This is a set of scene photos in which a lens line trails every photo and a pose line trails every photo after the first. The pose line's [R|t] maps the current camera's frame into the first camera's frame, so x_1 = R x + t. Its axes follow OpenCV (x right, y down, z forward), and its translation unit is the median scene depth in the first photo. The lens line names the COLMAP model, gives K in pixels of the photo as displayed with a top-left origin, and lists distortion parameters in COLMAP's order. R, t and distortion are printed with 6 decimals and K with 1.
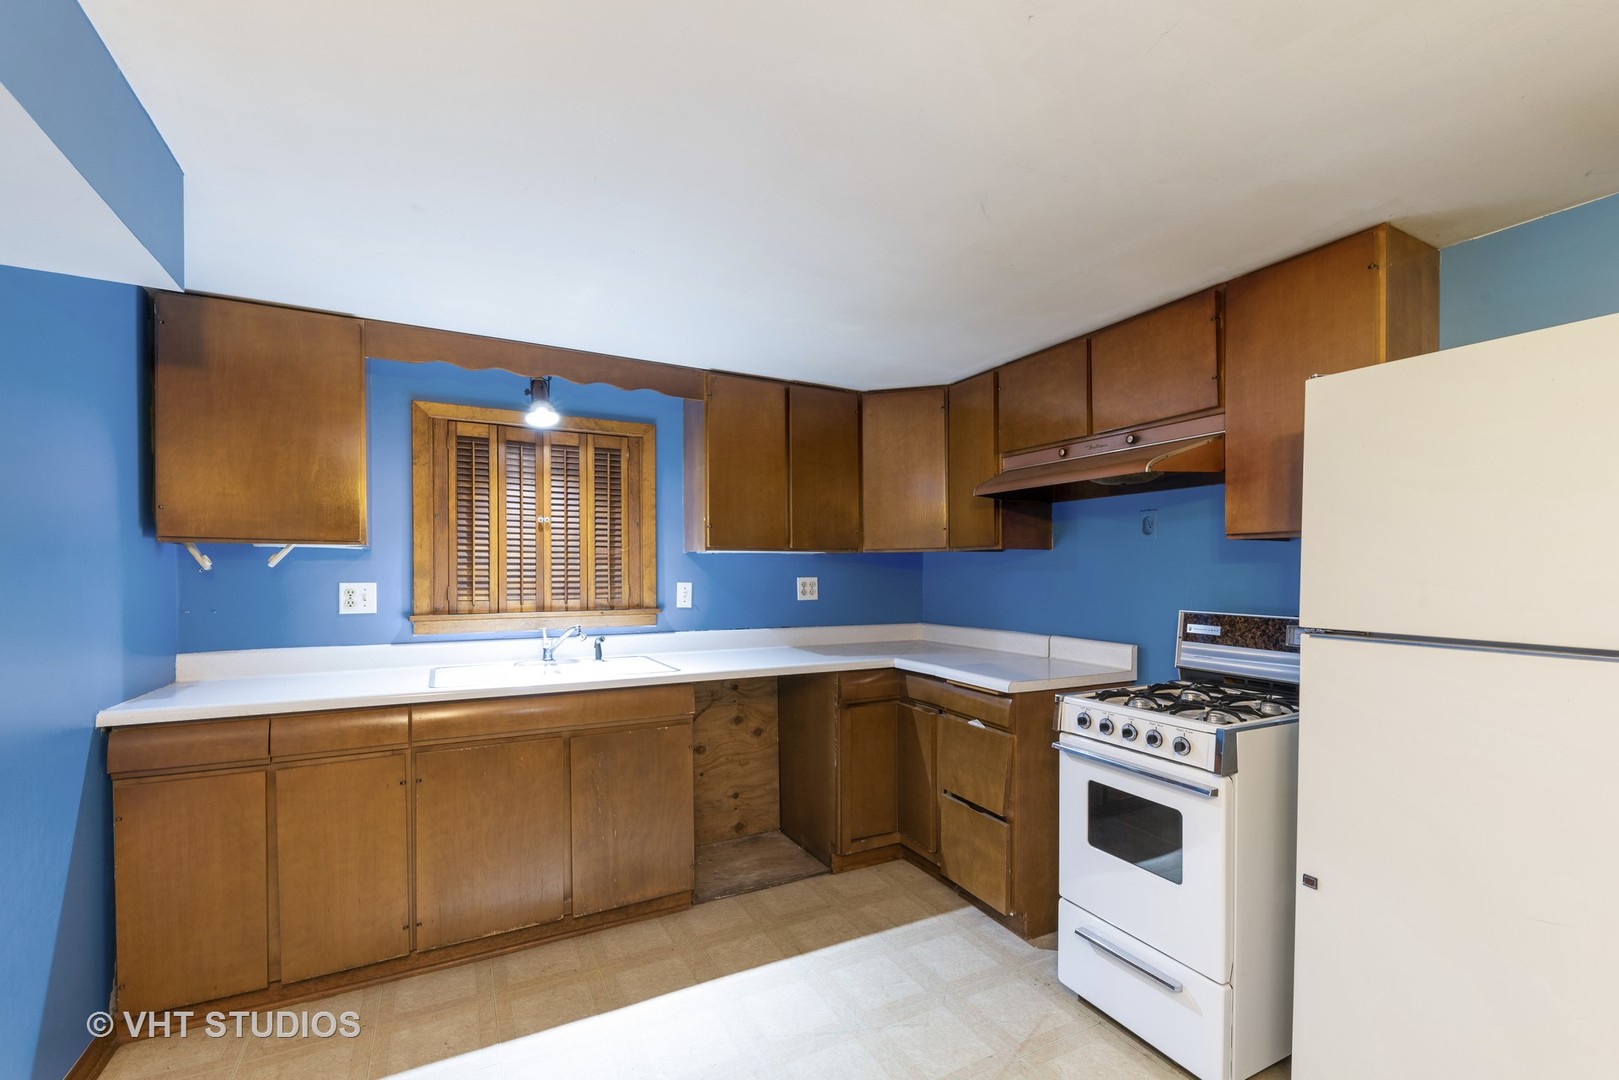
lens RADIAL K [[679.3, 0, 811.1], [0, 679.3, 573.9], [0, 0, 1]] dist [0.000184, -0.000042]
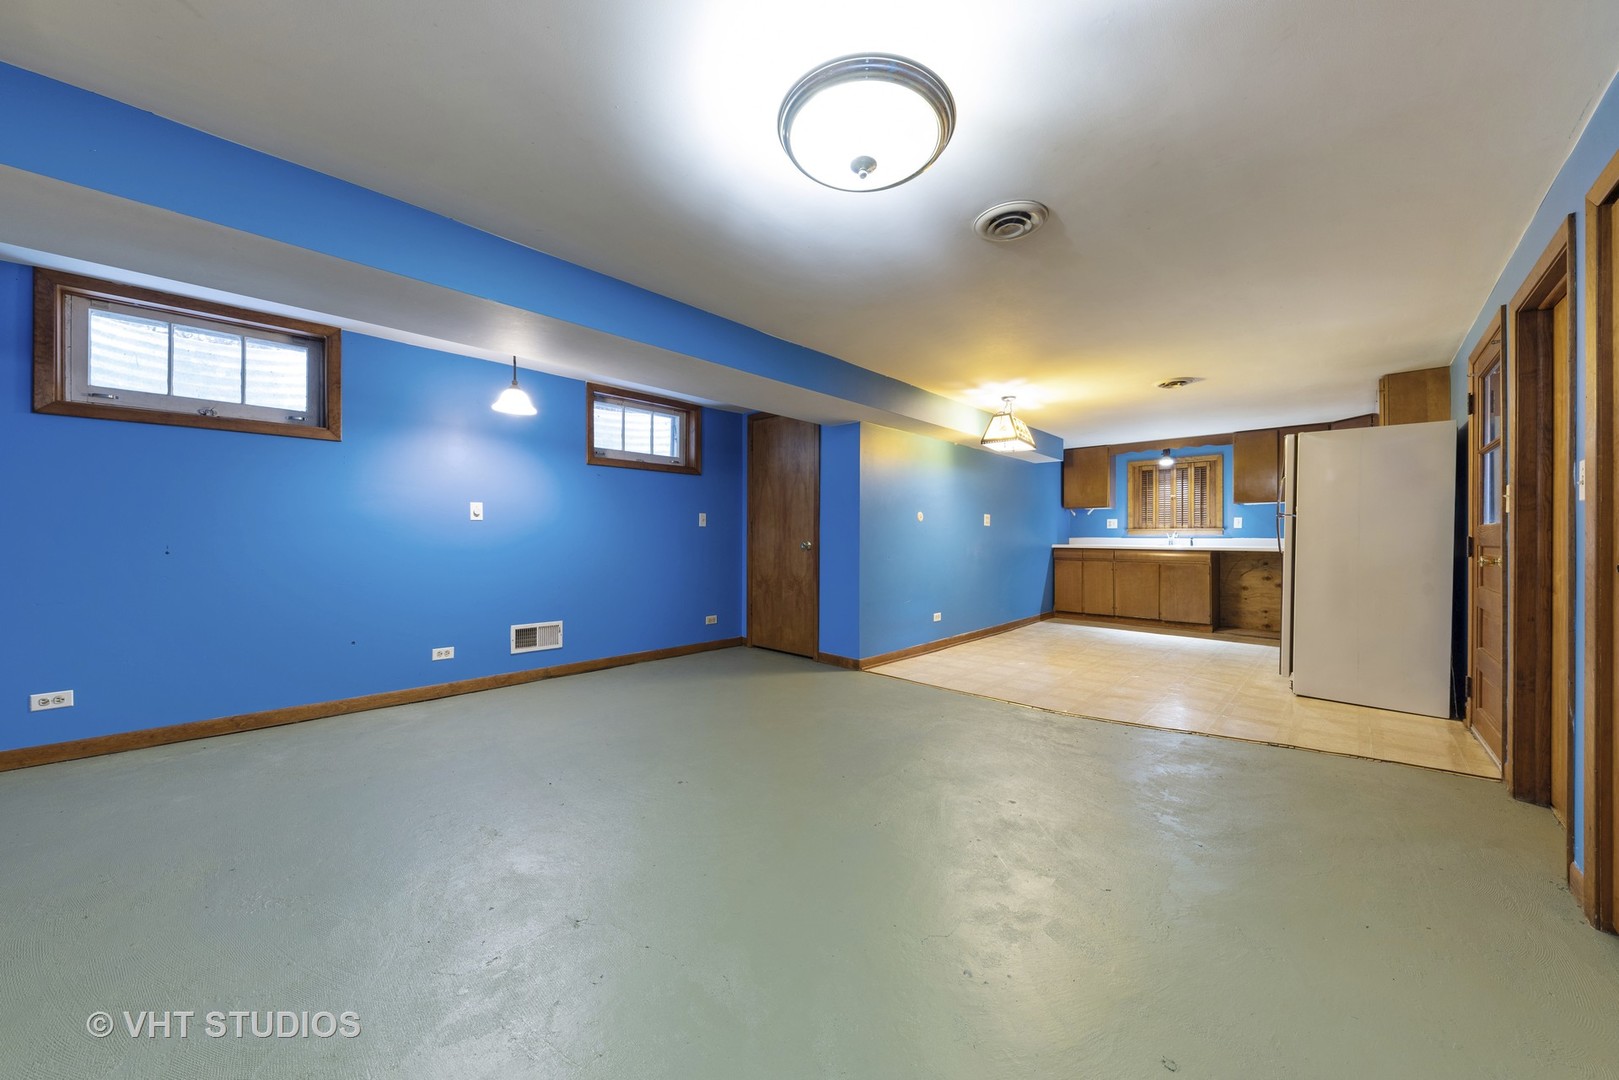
lens RADIAL K [[535.5, 0, 807.1], [0, 535.5, 536.2], [0, 0, 1]] dist [0.000256, 0.000021]
pose [[0.297558, 0.002281, -0.954701, 1.342384], [-0.008434, 0.999964, -0.000239, 0.105775], [0.954667, 0.008123, 0.297566, -1.167474]]
